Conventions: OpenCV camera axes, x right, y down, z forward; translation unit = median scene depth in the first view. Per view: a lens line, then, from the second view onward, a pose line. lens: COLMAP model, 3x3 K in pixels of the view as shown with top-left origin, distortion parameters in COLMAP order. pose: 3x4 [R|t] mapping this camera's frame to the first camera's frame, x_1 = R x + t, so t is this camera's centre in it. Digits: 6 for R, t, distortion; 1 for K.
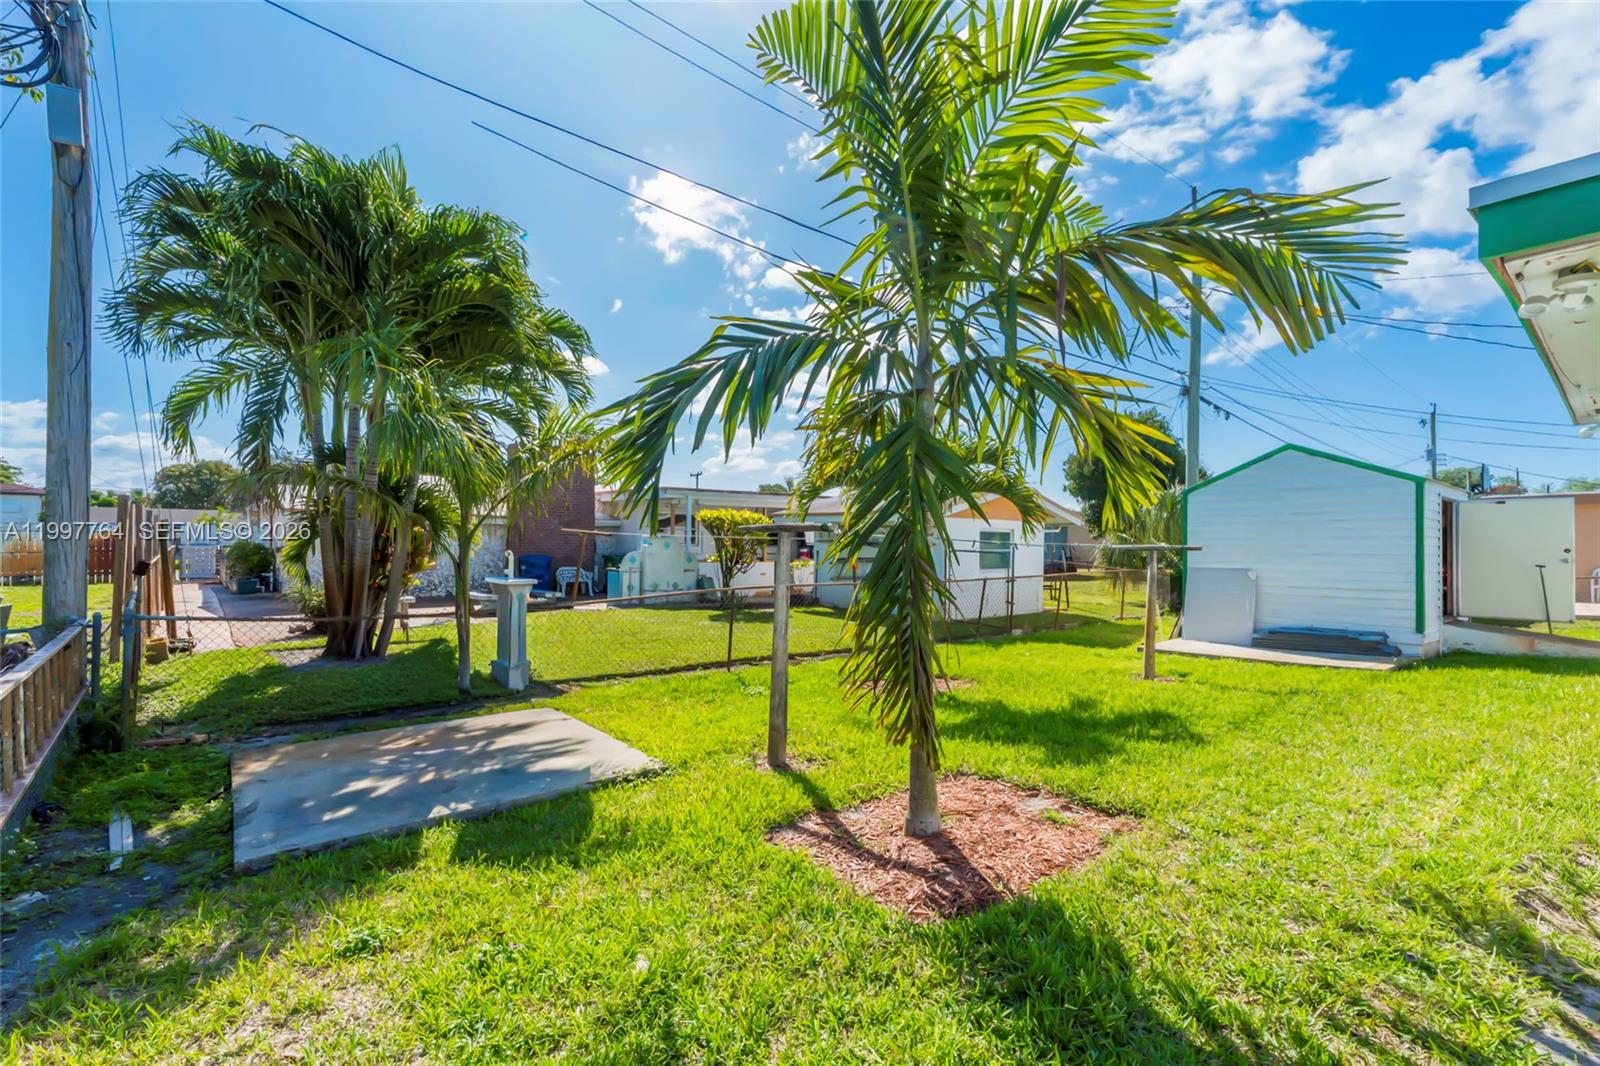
lens RADIAL K [[708.2, 0, 800.0], [0, 708.2, 533.0], [0, 0, 1]] dist [-0.002976, -0.000656]
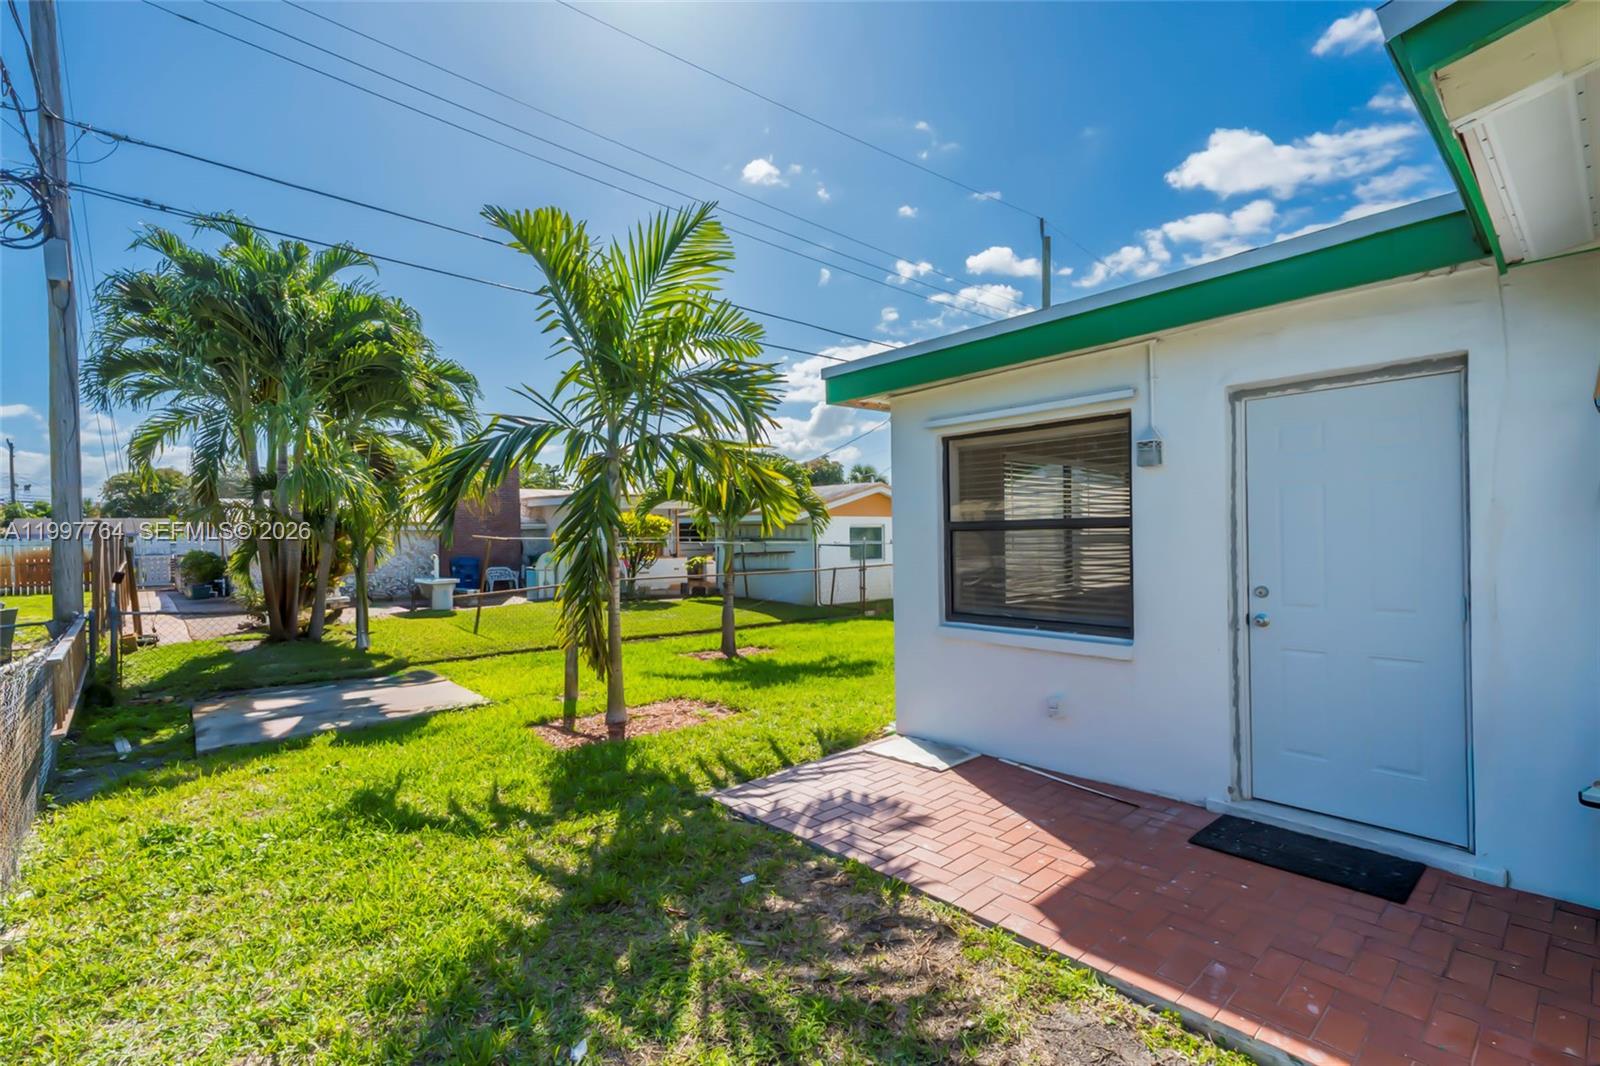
lens RADIAL K [[730.6, 0, 800.0], [0, 730.6, 533.0], [0, 0, 1]] dist [0.000068, 0.000205]
pose [[0.999450, -0.024132, 0.022724, 0.249155], [0.023862, 0.999643, 0.012040, -0.015758], [-0.023007, -0.011491, 0.999669, -0.313727]]
